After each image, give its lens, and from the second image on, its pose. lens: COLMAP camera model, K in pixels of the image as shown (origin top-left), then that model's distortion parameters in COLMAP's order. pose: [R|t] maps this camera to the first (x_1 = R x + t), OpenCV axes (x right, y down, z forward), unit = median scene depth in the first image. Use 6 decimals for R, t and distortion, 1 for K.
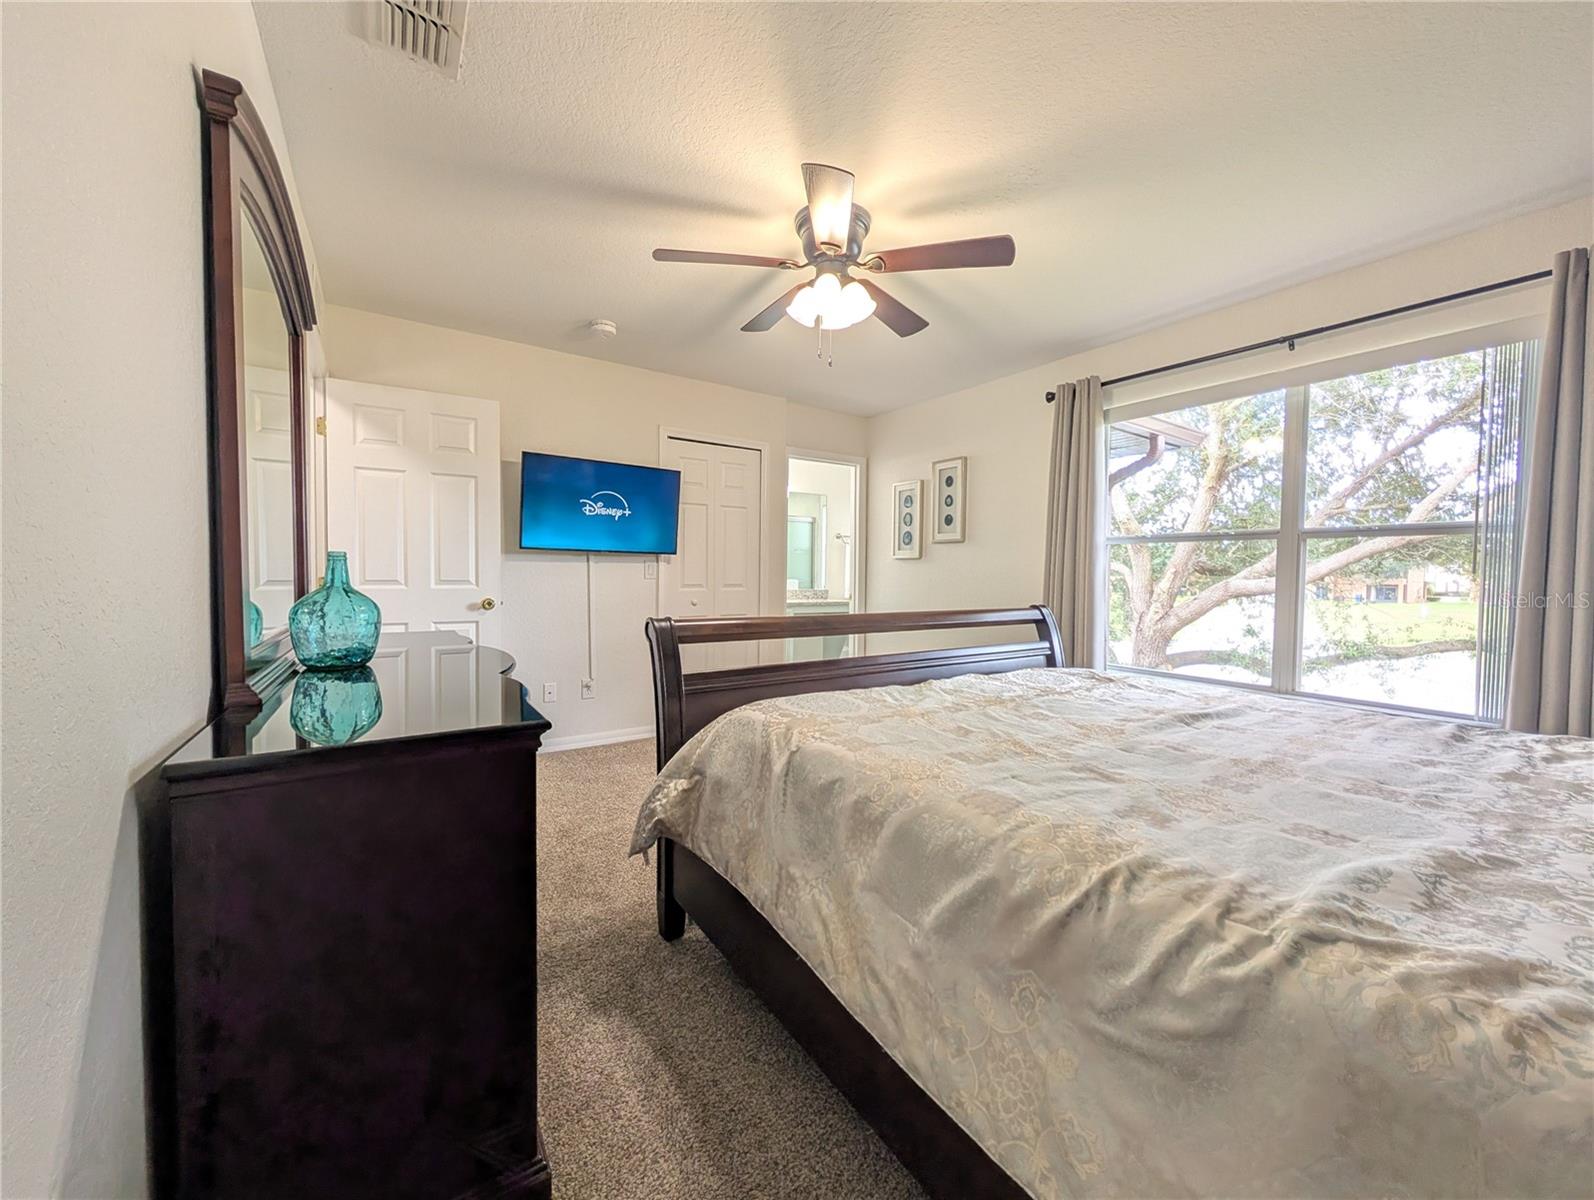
lens RADIAL K [[608.6, 0, 796.2], [0, 608.6, 600.0], [0, 0, 1]] dist [-0.001416, 0.000530]
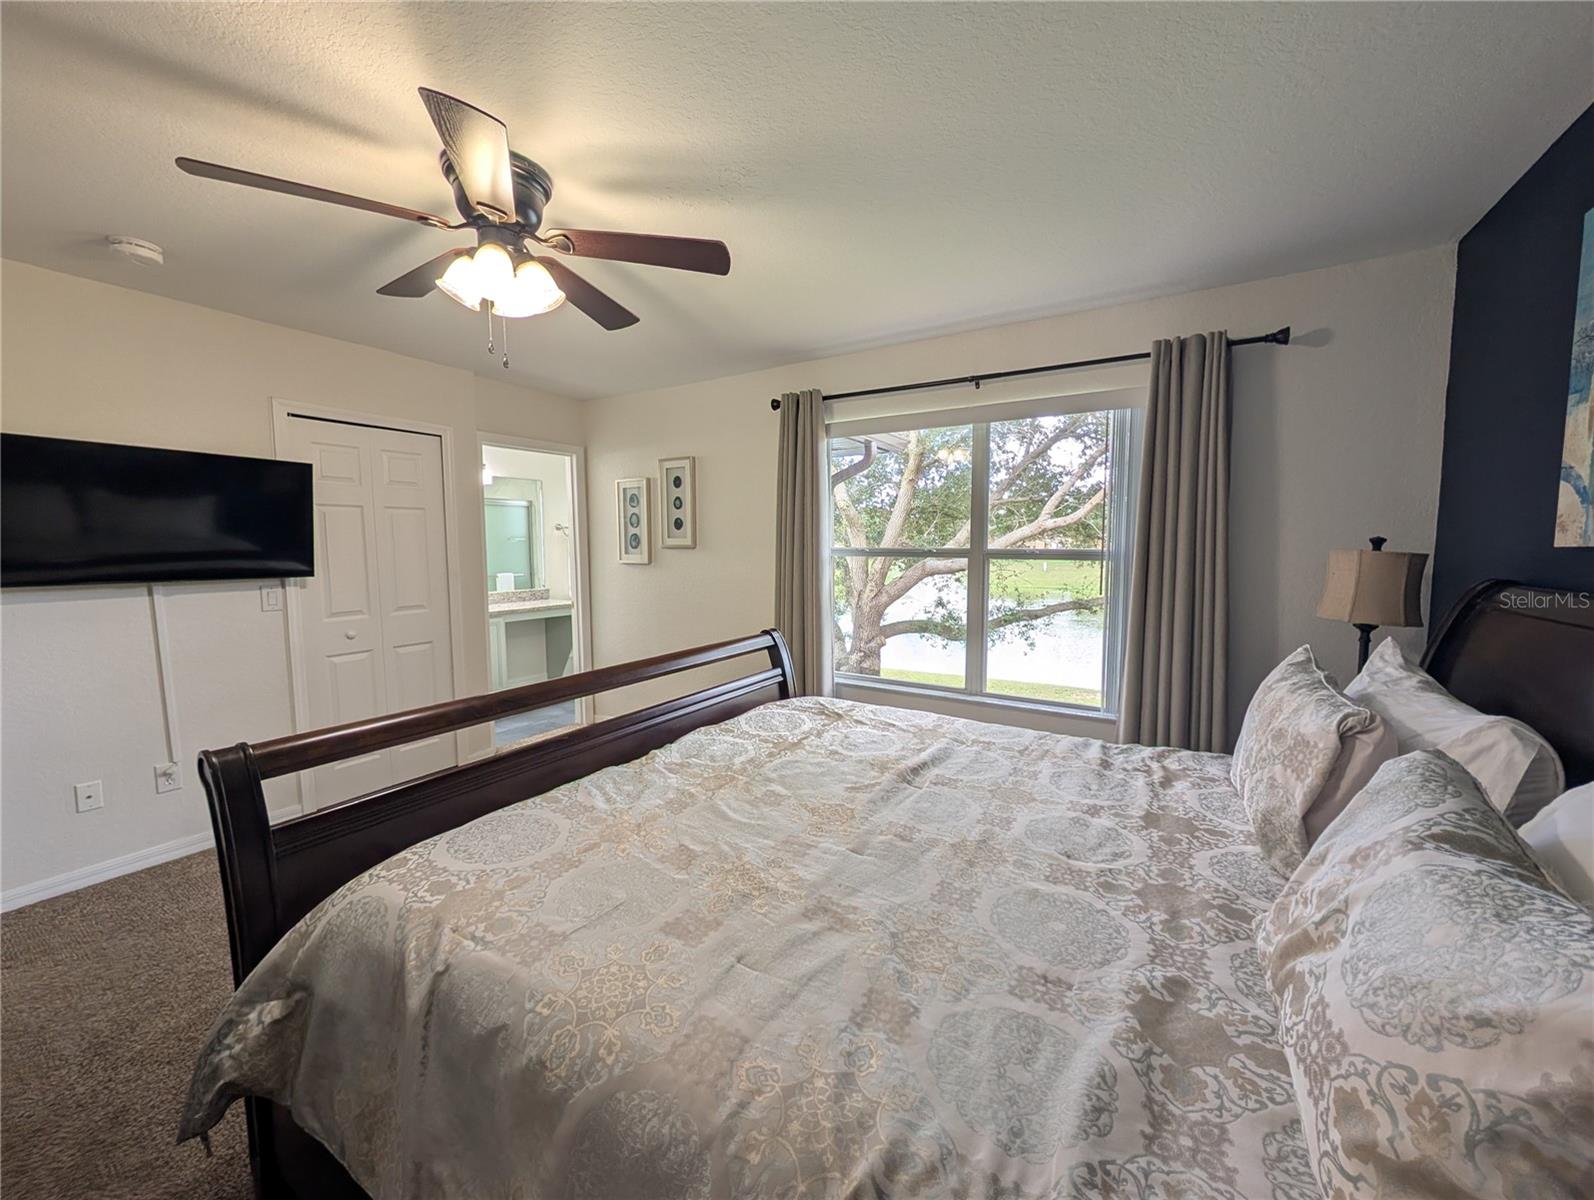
lens RADIAL K [[608.6, 0, 800.1], [0, 608.6, 594.9], [0, 0, 1]] dist [-0.001416, 0.000530]
pose [[0.912153, -0.047772, 0.407056, 0.071454], [0.027222, 0.998052, 0.056132, -0.136643], [-0.408945, -0.040120, 0.911677, 0.142462]]
